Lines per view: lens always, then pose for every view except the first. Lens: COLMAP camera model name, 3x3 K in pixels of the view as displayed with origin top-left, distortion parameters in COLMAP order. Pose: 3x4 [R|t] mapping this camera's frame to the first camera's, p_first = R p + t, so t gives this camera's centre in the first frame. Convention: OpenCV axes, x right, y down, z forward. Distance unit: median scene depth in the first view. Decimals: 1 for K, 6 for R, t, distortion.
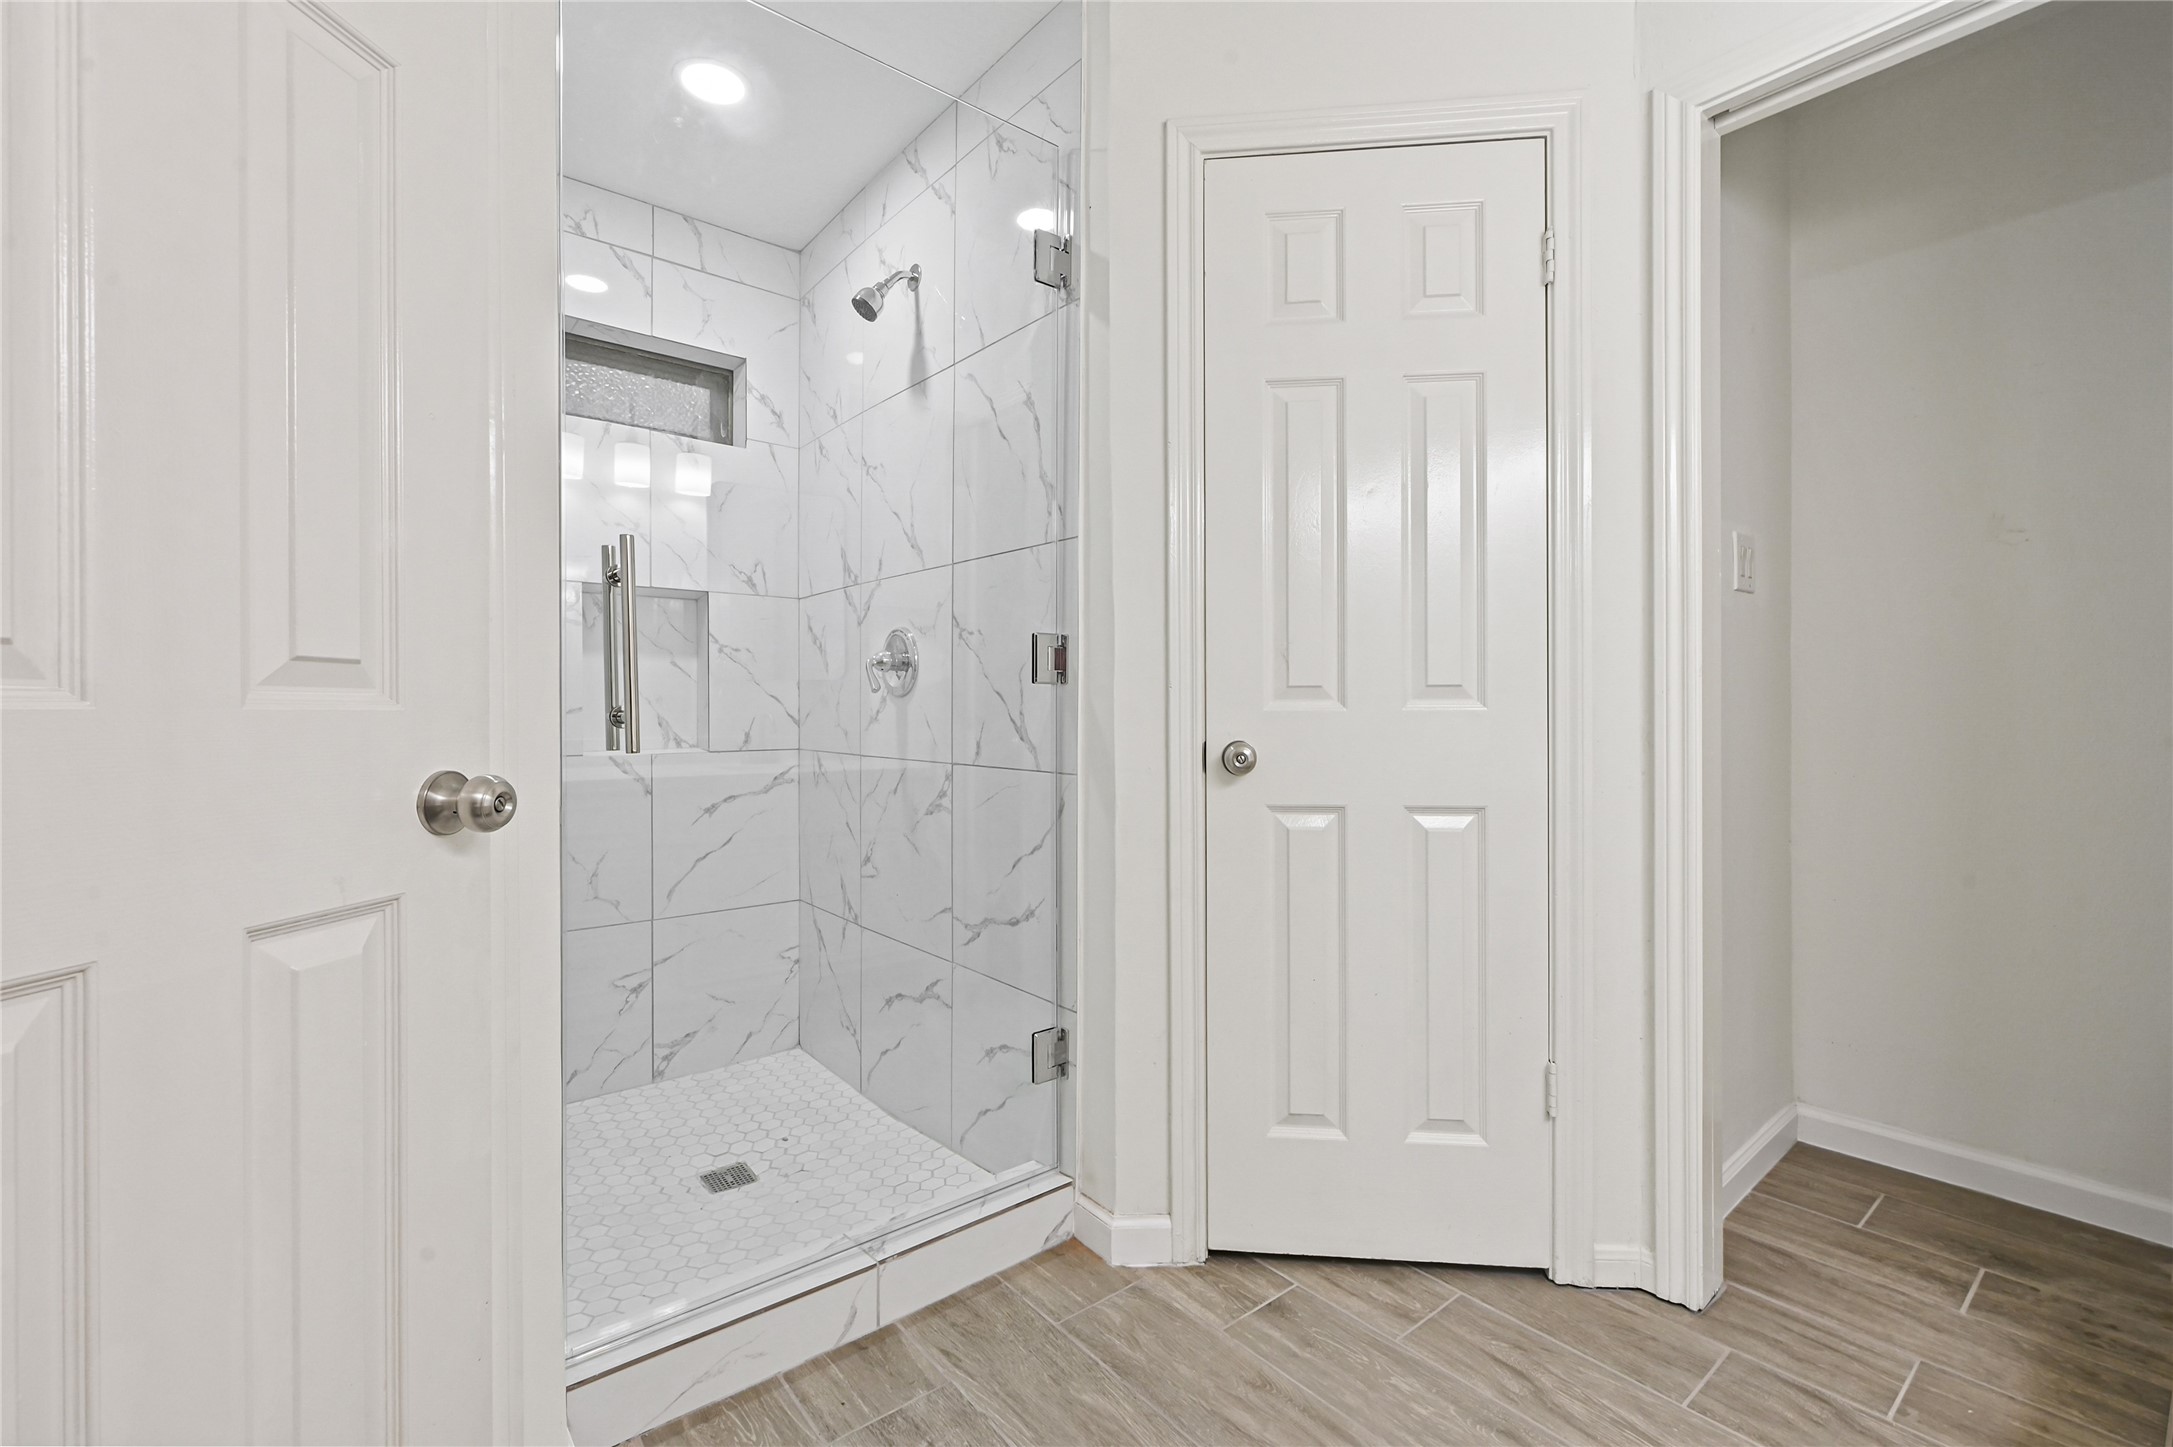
lens RADIAL K [[960.0, 0, 1094.9], [0, 960.0, 724.6], [0, 0, 1]] dist [-0.002307, -0.000108]
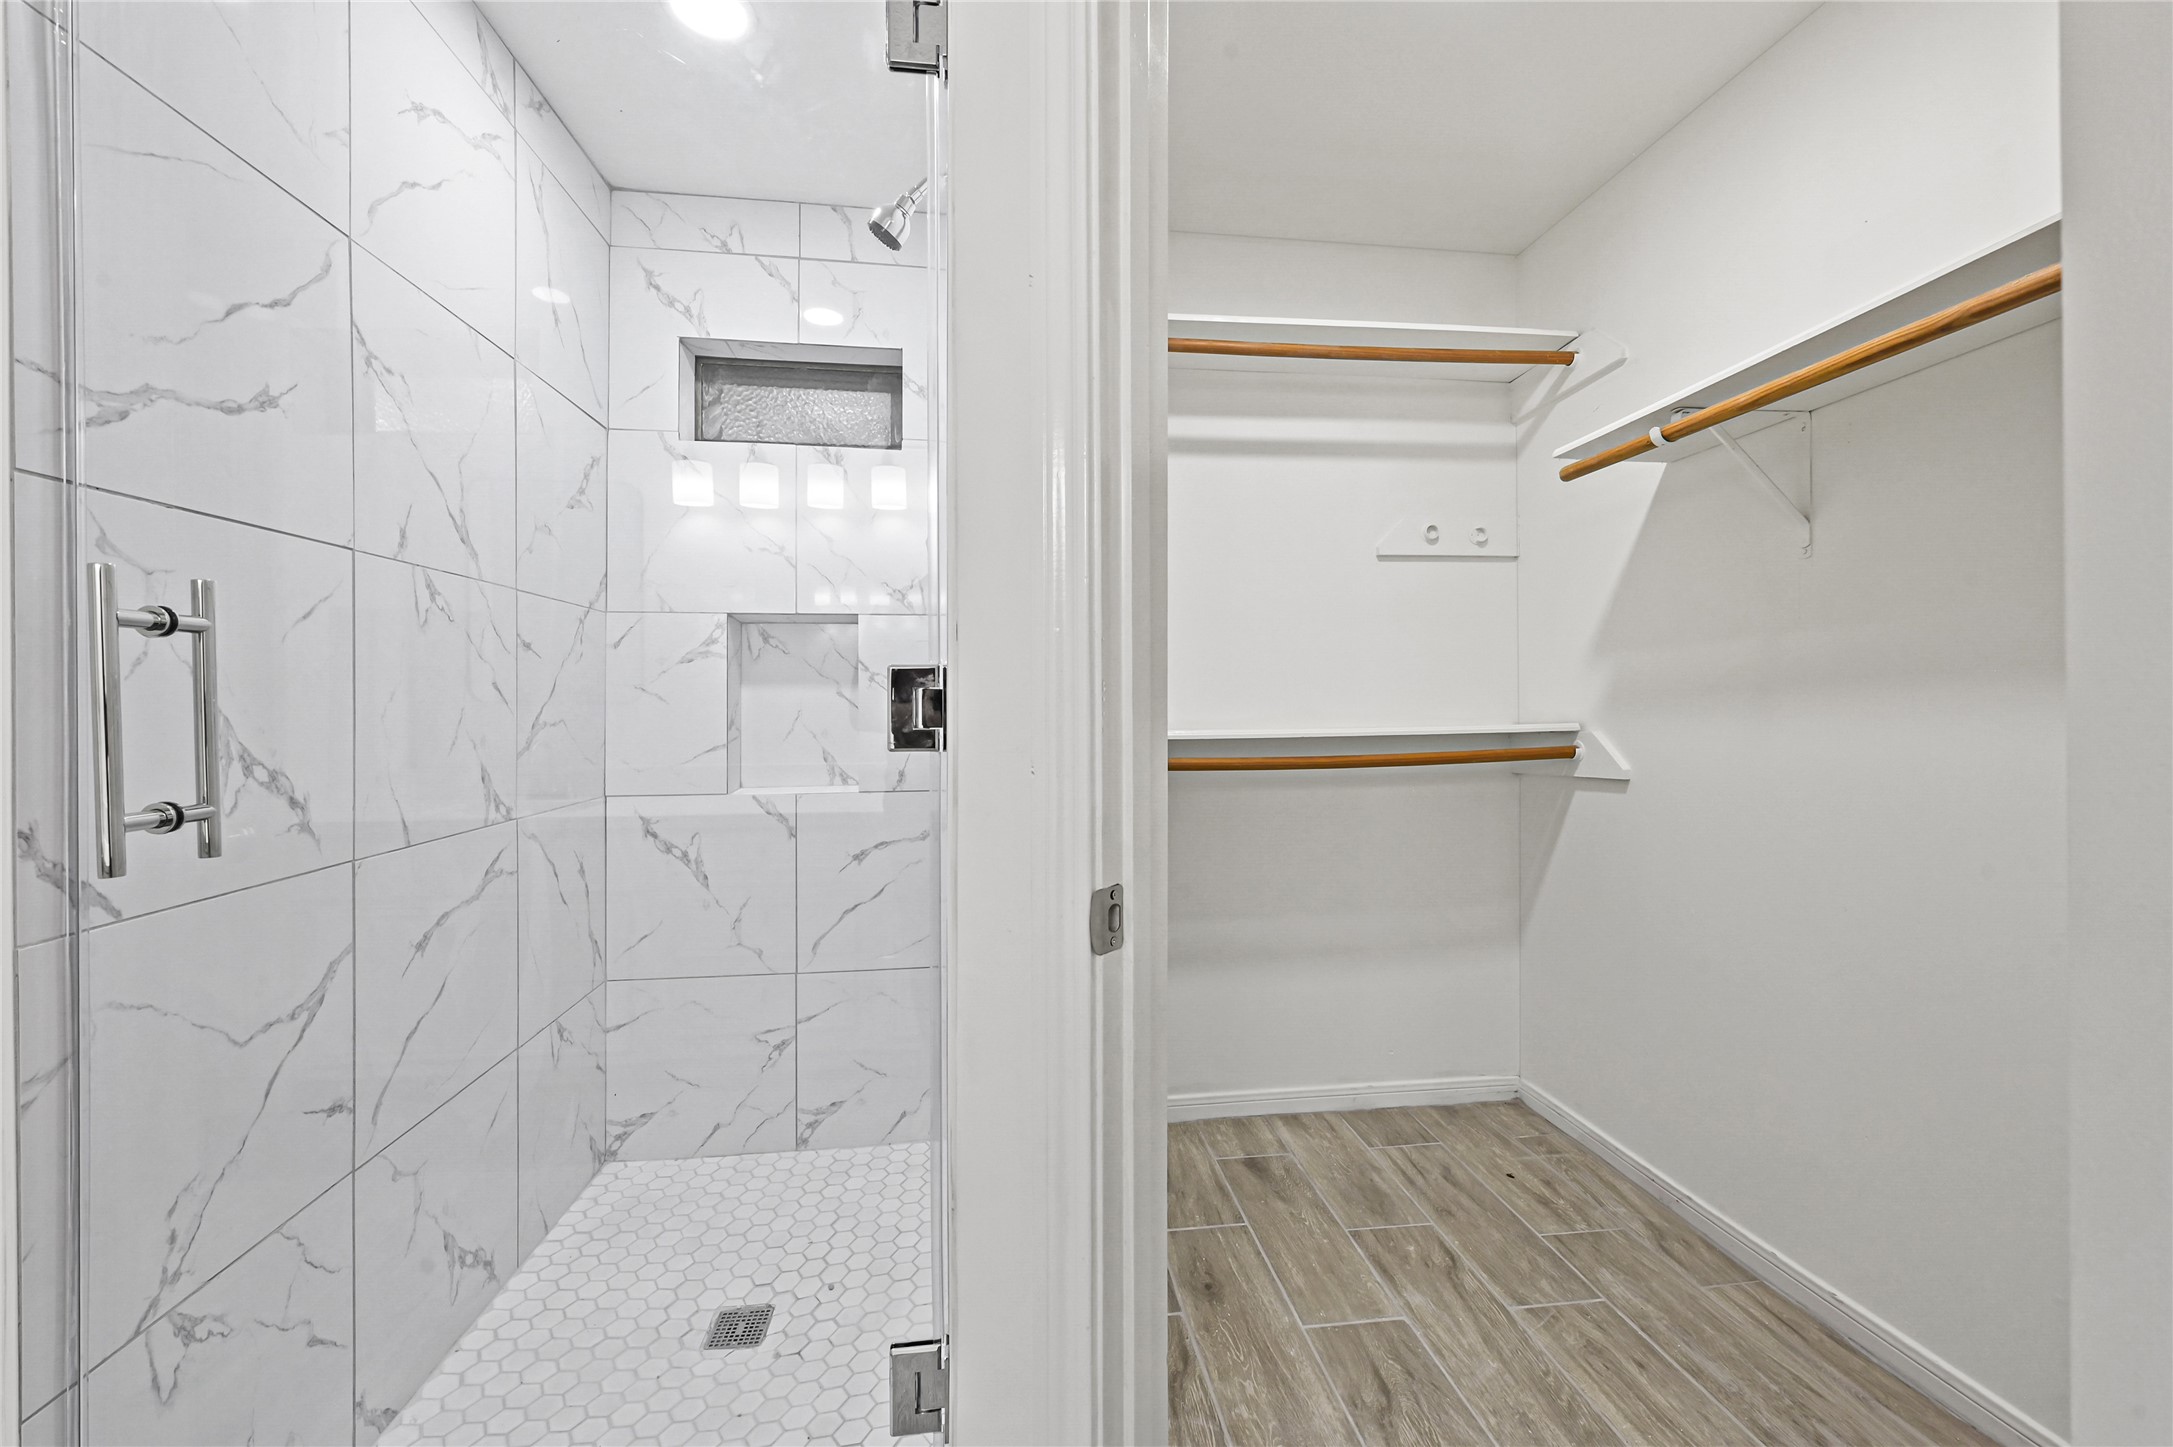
lens RADIAL K [[881.8, 0, 1099.2], [0, 881.8, 705.6], [0, 0, 1]] dist [-0.000876, 0.000053]
pose [[0.842517, -0.000181, -0.538670, 0.243621], [-0.004222, 0.999967, -0.006939, -0.050082], [0.538654, 0.008120, 0.842488, 0.441442]]
